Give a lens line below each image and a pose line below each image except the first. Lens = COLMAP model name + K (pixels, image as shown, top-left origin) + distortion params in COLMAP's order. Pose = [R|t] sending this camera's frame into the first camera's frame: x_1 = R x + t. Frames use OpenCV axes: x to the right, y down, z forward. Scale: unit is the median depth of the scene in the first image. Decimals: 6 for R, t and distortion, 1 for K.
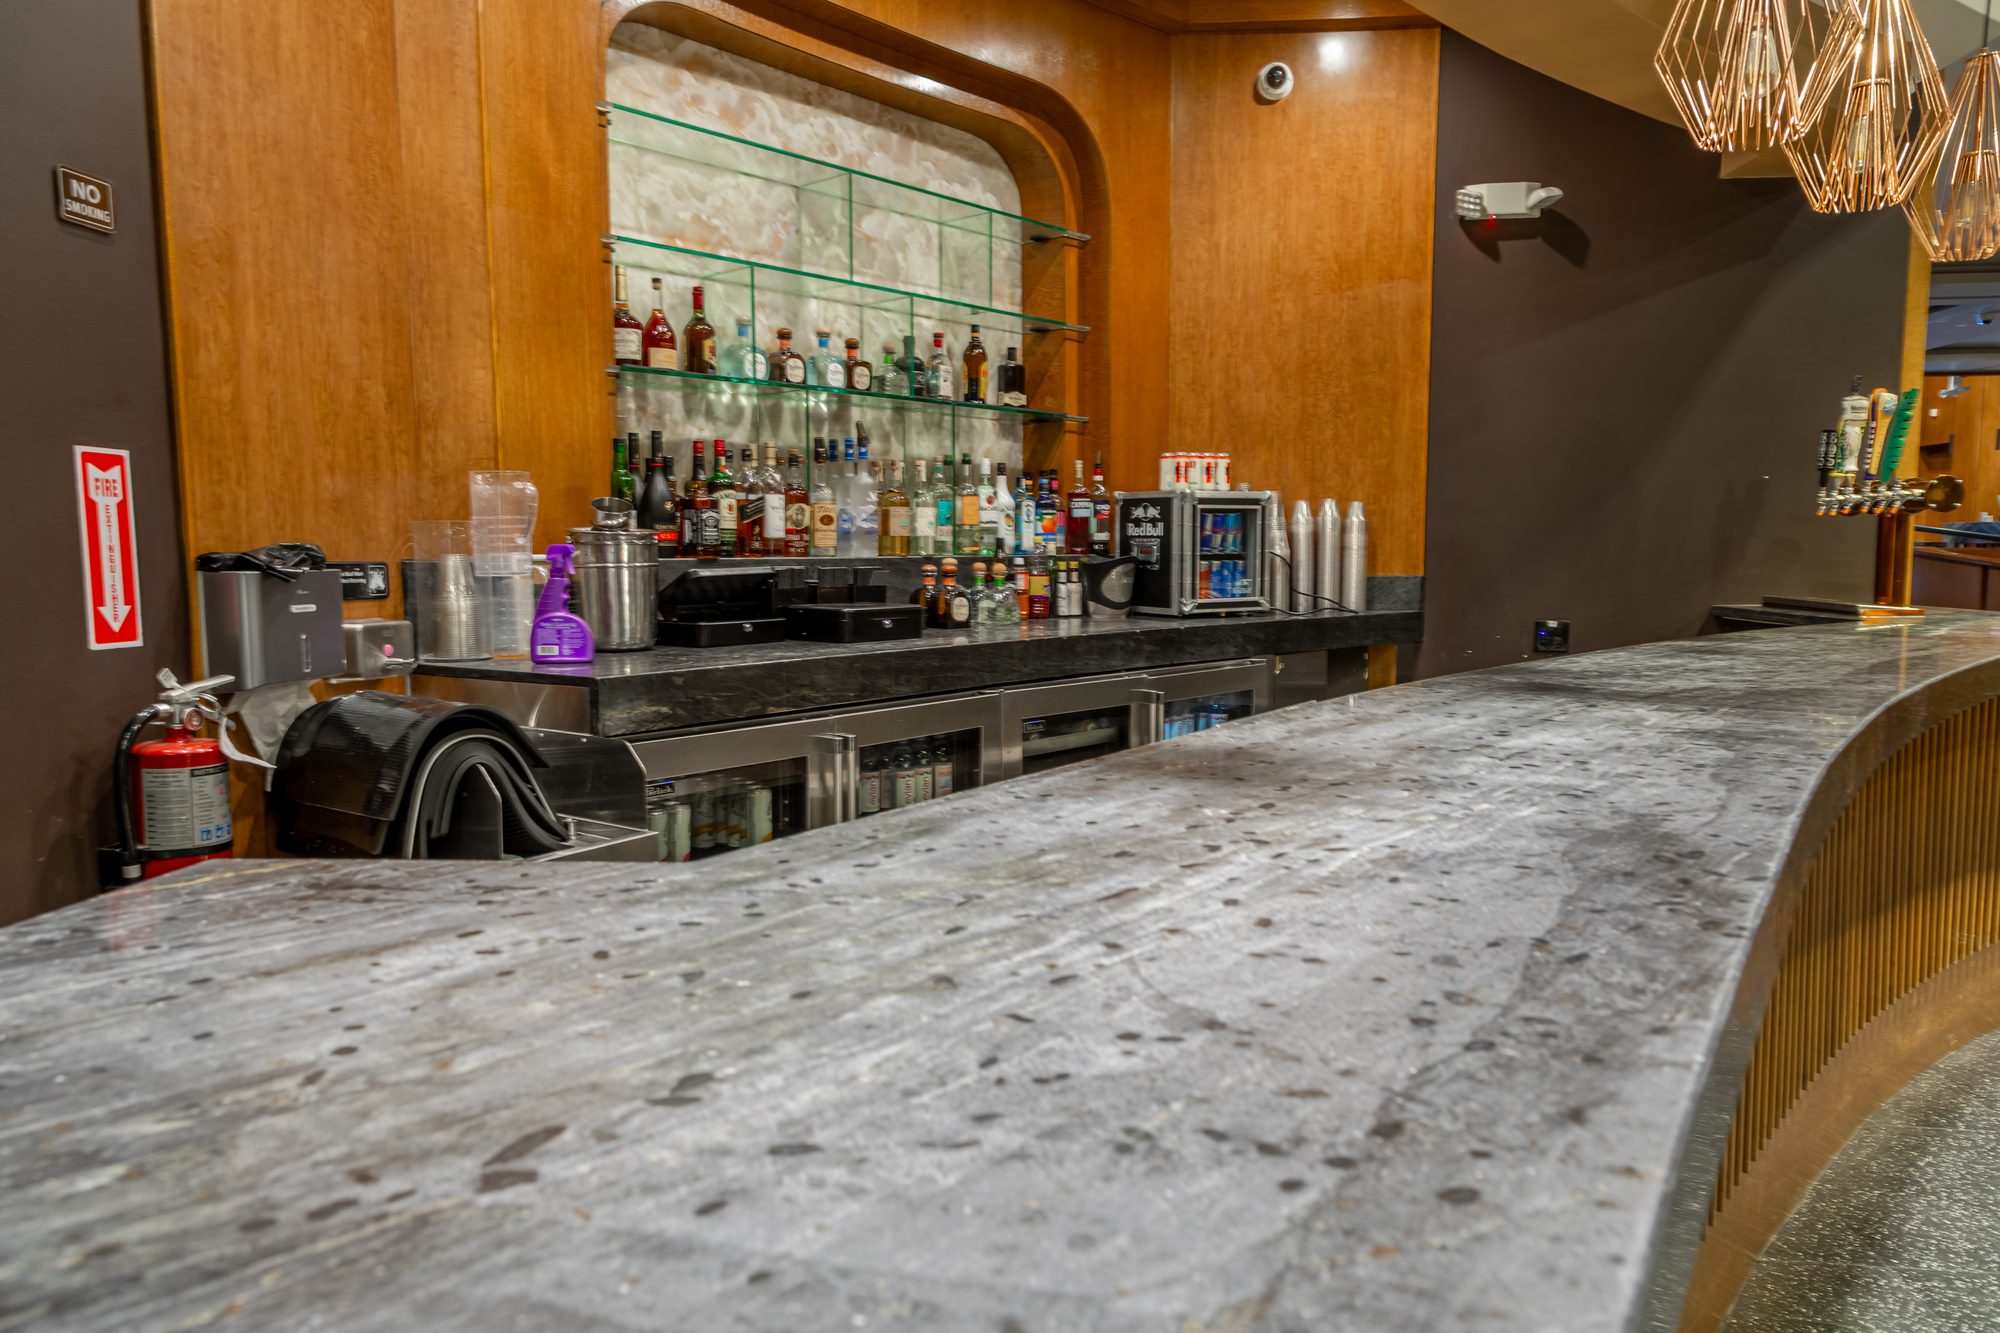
lens RADIAL K [[1311.3, 0, 991.8], [0, 1311.3, 672.4], [0, 0, 1]] dist [0.005362, 0.002025]
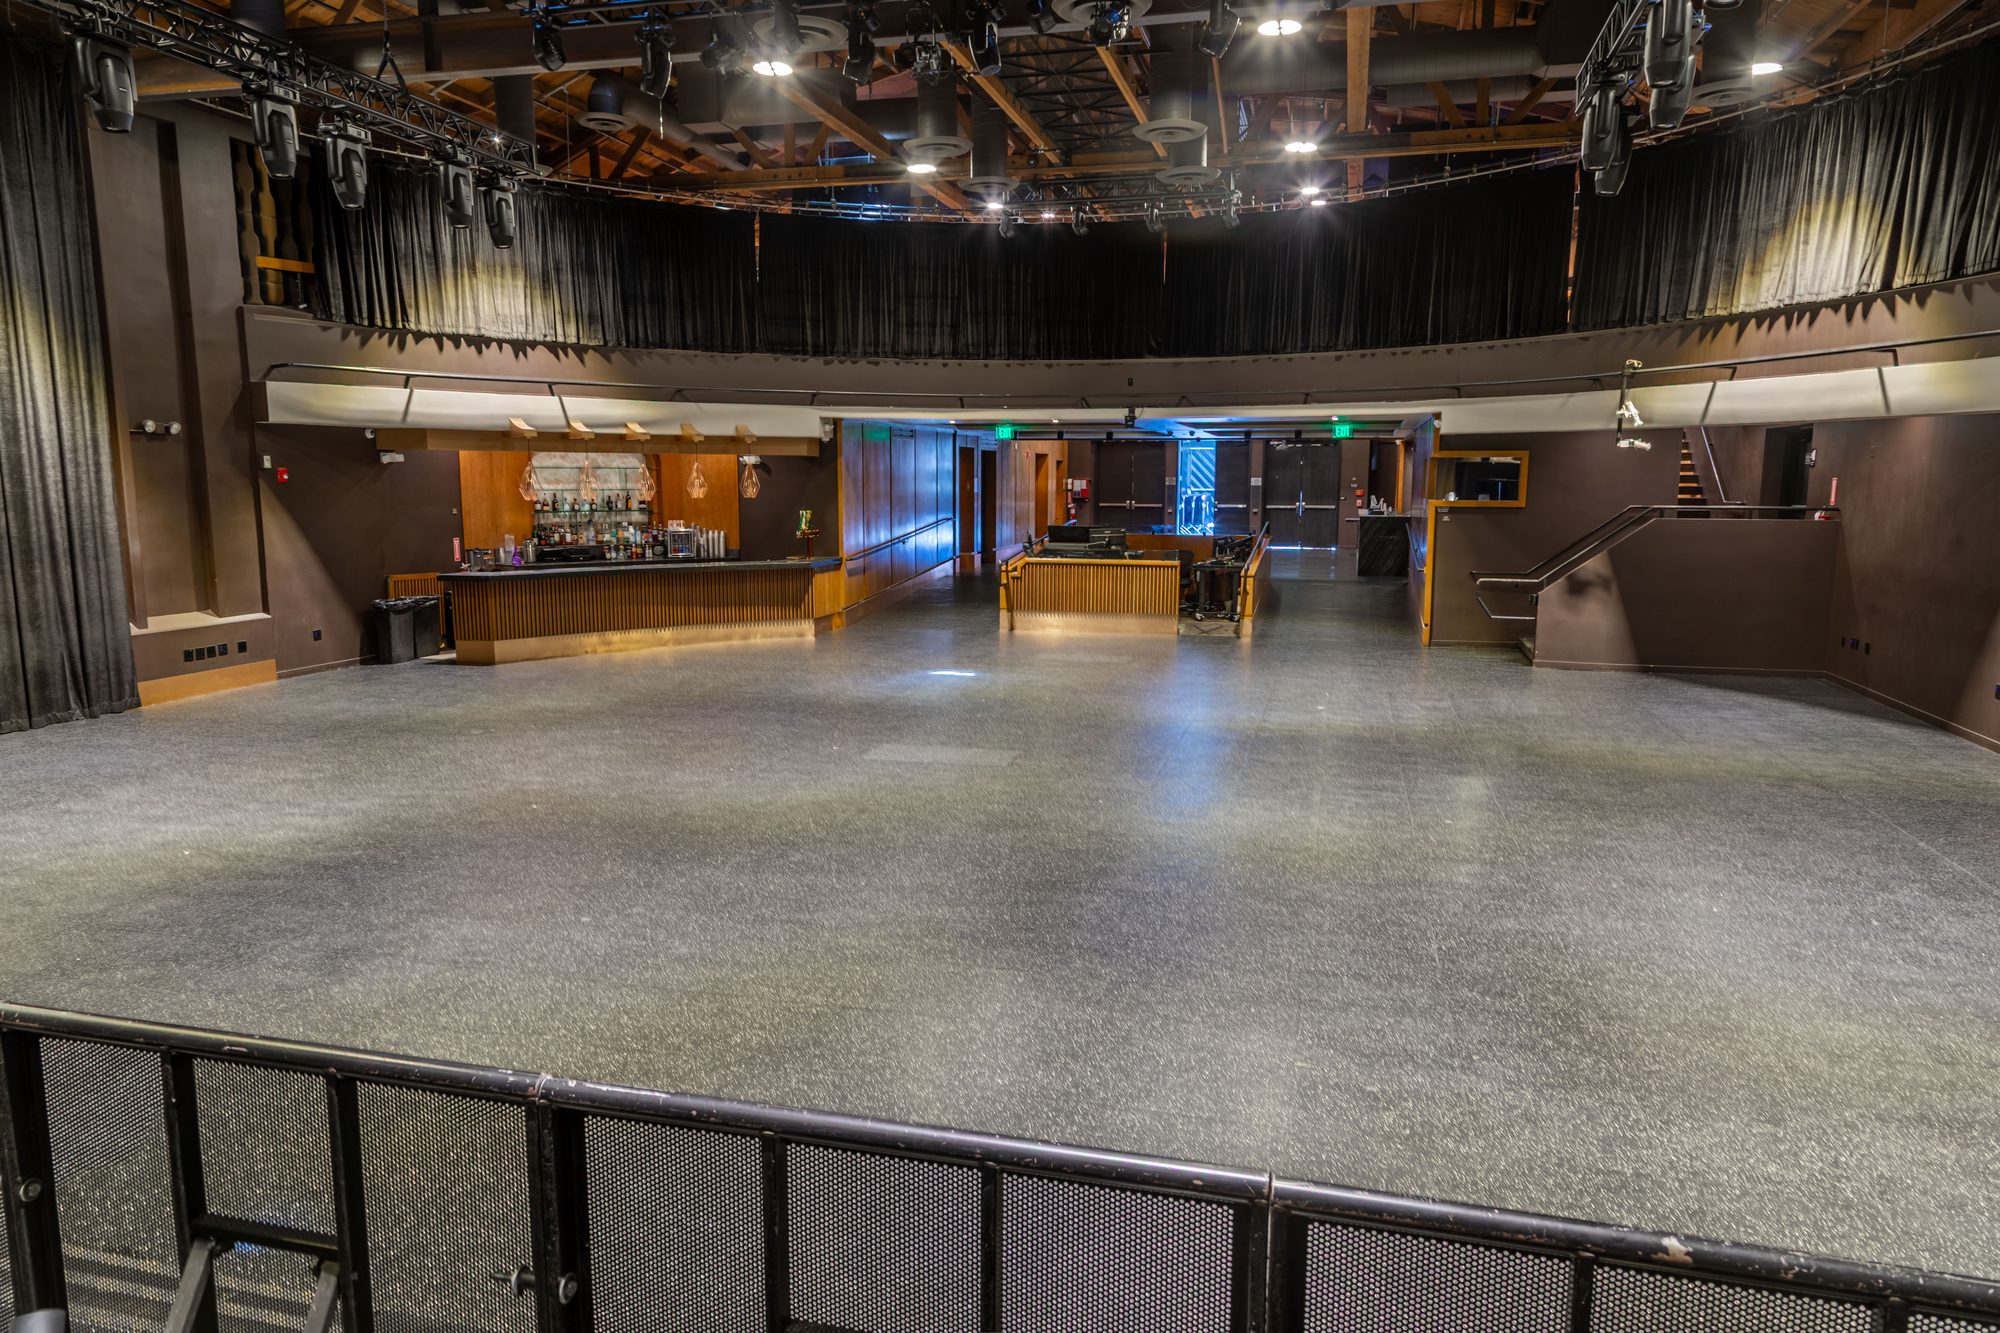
lens RADIAL K [[1311.3, 0, 991.8], [0, 1311.3, 672.4], [0, 0, 1]] dist [0.005362, 0.002025]
pose [[0.983875, 0.033868, -0.175624, 2.312606], [-0.023603, 0.997907, 0.060211, 0.059564], [0.177295, -0.055095, 0.982614, -3.683814]]
